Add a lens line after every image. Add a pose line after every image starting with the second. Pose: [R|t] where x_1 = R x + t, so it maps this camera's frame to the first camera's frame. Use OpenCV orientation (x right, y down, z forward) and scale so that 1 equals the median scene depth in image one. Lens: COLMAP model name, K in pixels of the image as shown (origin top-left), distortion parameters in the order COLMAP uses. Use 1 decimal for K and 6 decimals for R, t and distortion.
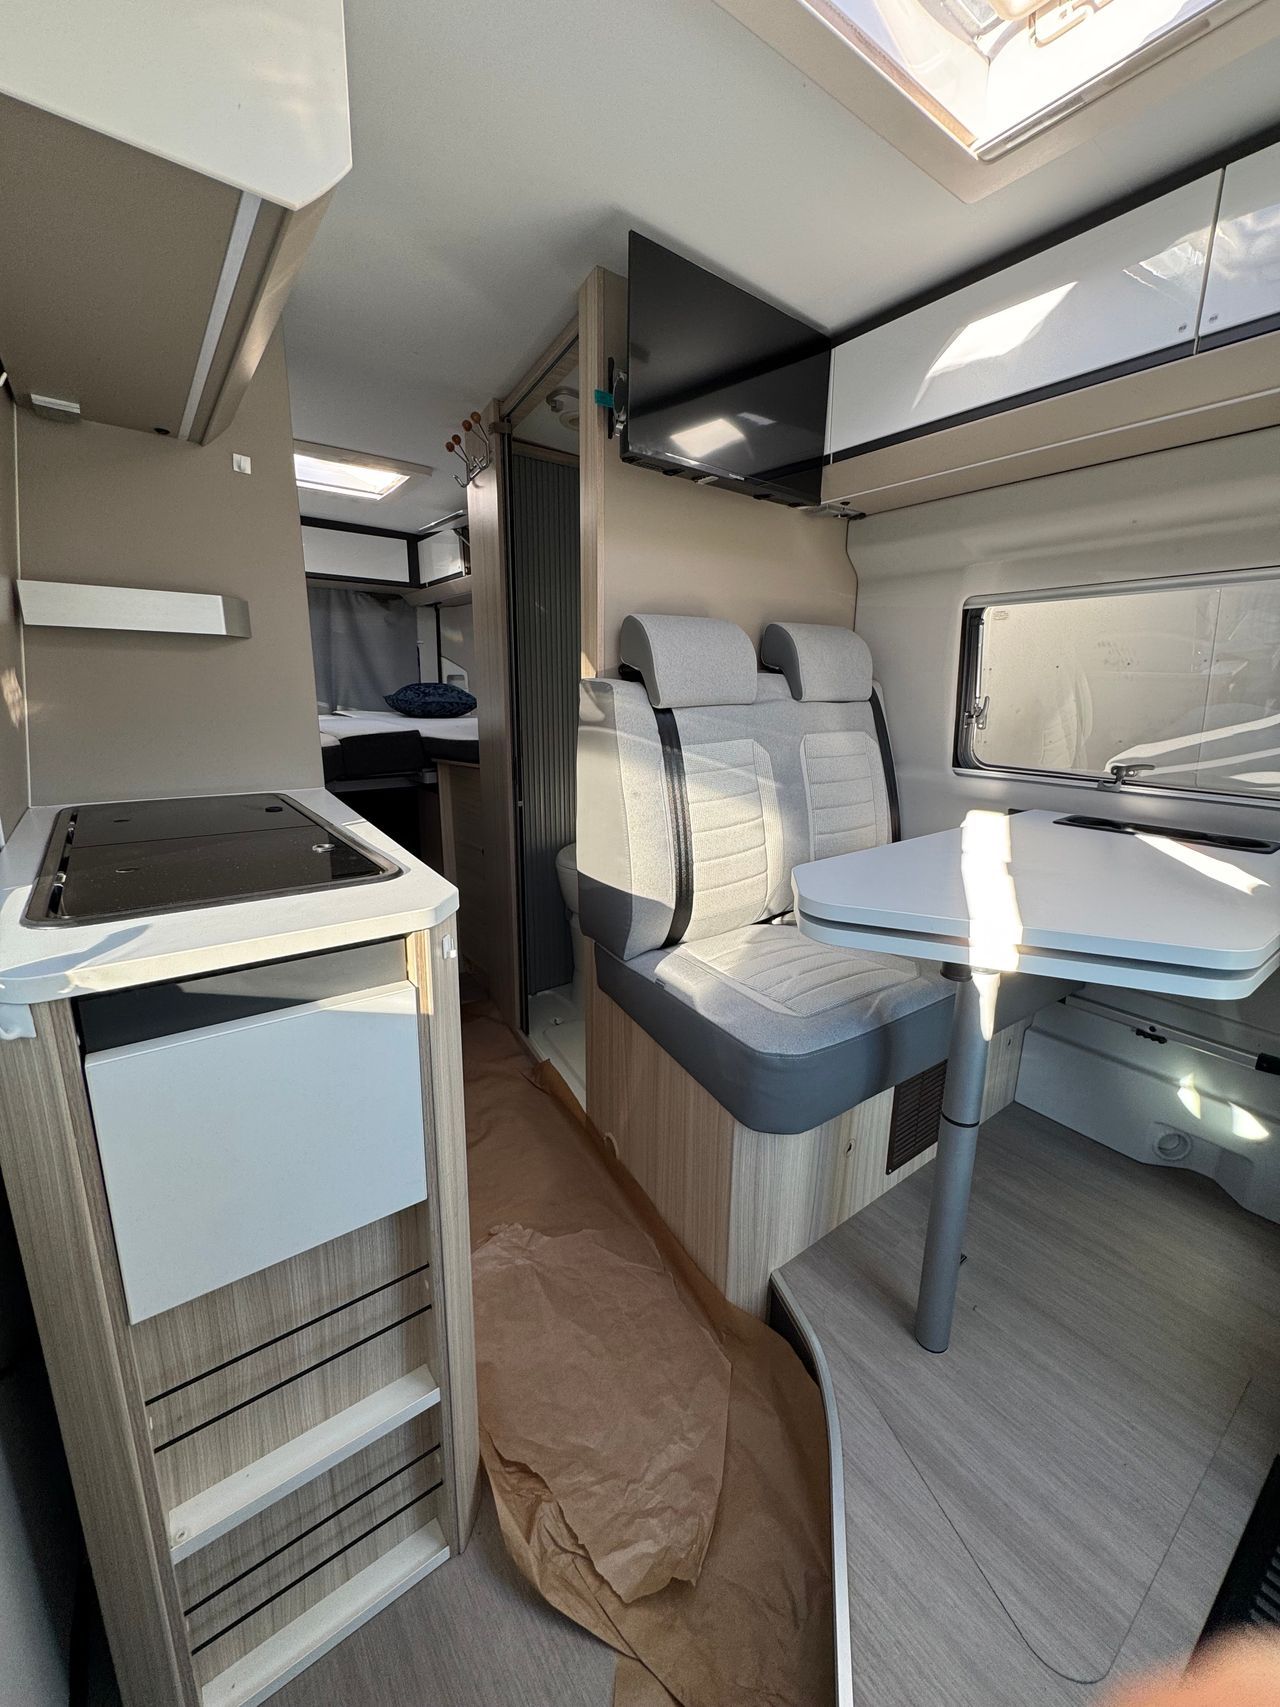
lens RADIAL K [[682.8, 0, 634.3], [0, 682.8, 855.7], [0, 0, 1]] dist [-0.001559, -0.000147]
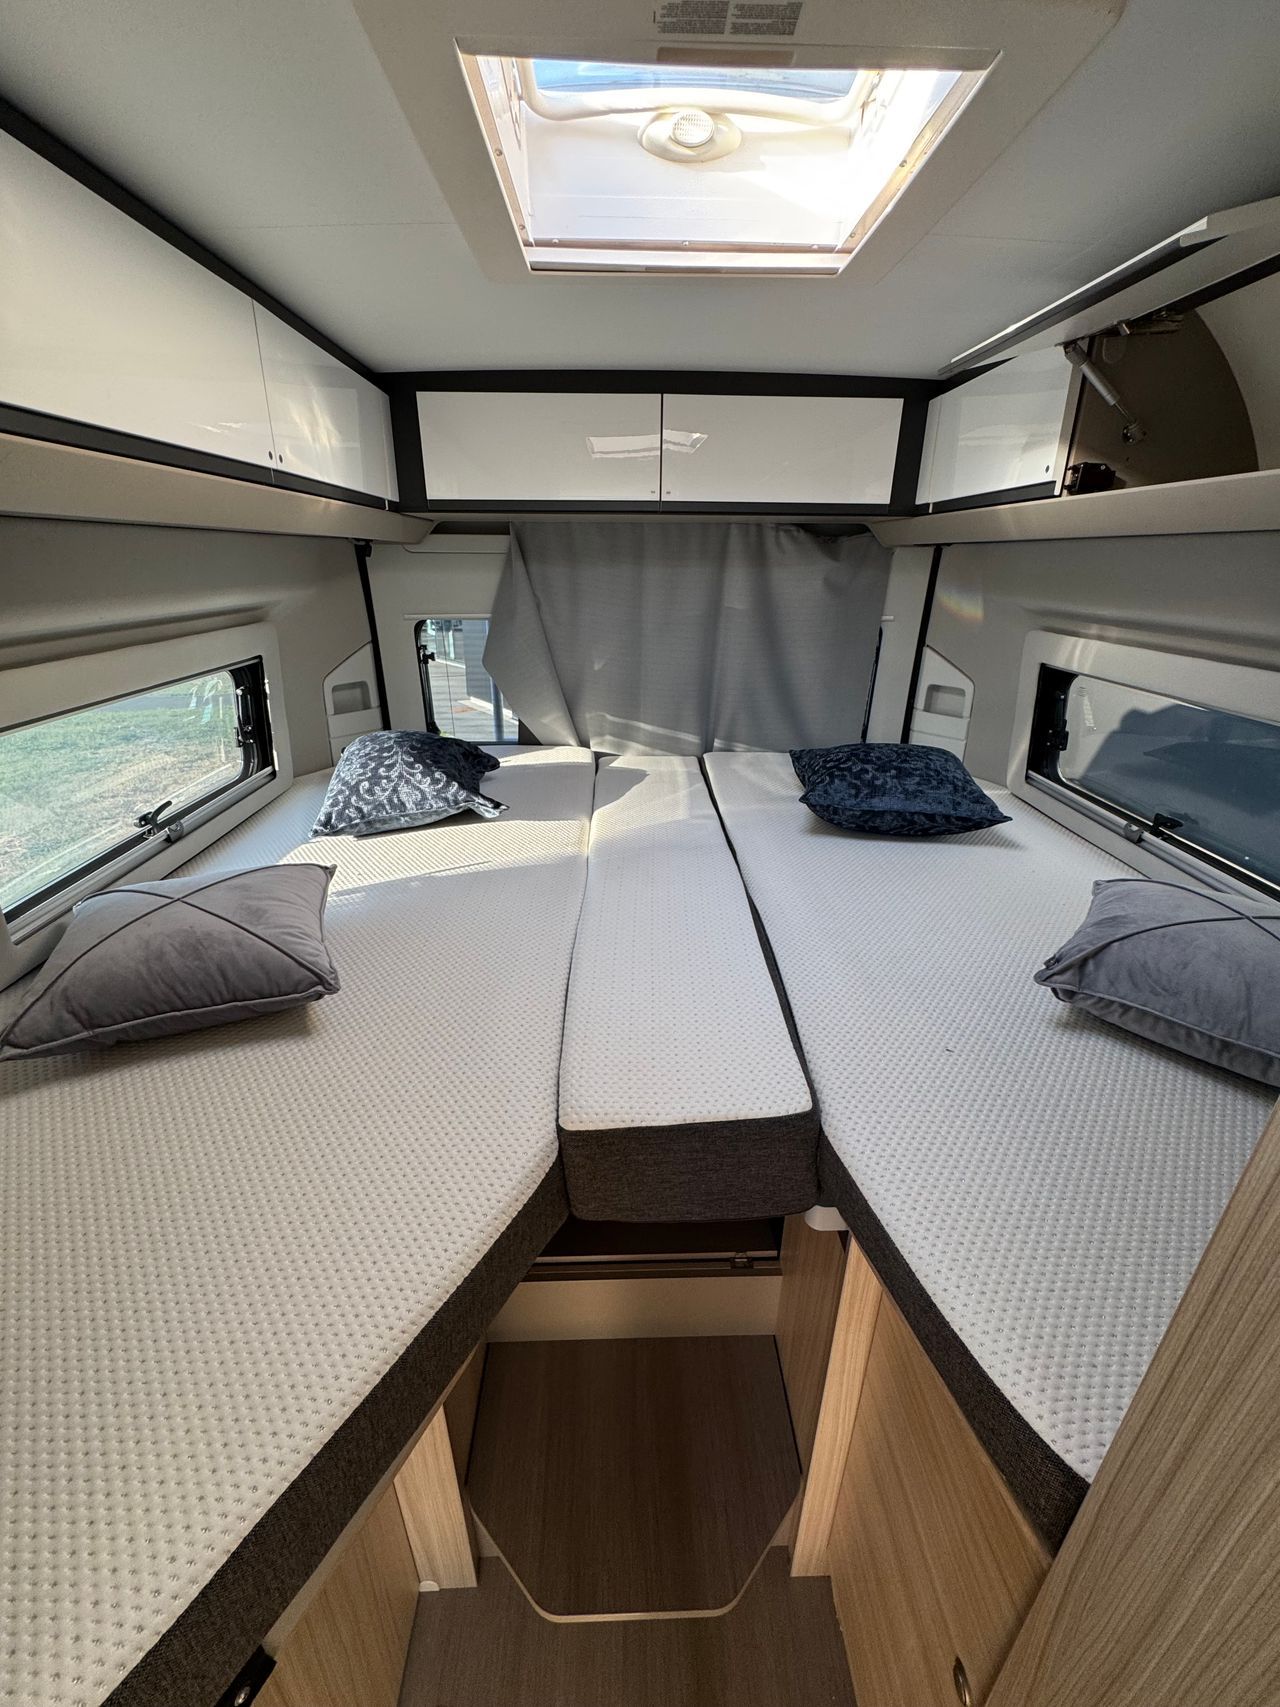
lens RADIAL K [[682.8, 0, 637.6], [0, 682.8, 849.6], [0, 0, 1]] dist [-0.001559, -0.000147]
pose [[0.816238, 0.220325, -0.534053, -0.173480], [-0.133656, 0.971360, 0.196460, -0.241564], [0.562043, -0.088979, 0.822308, 0.512869]]
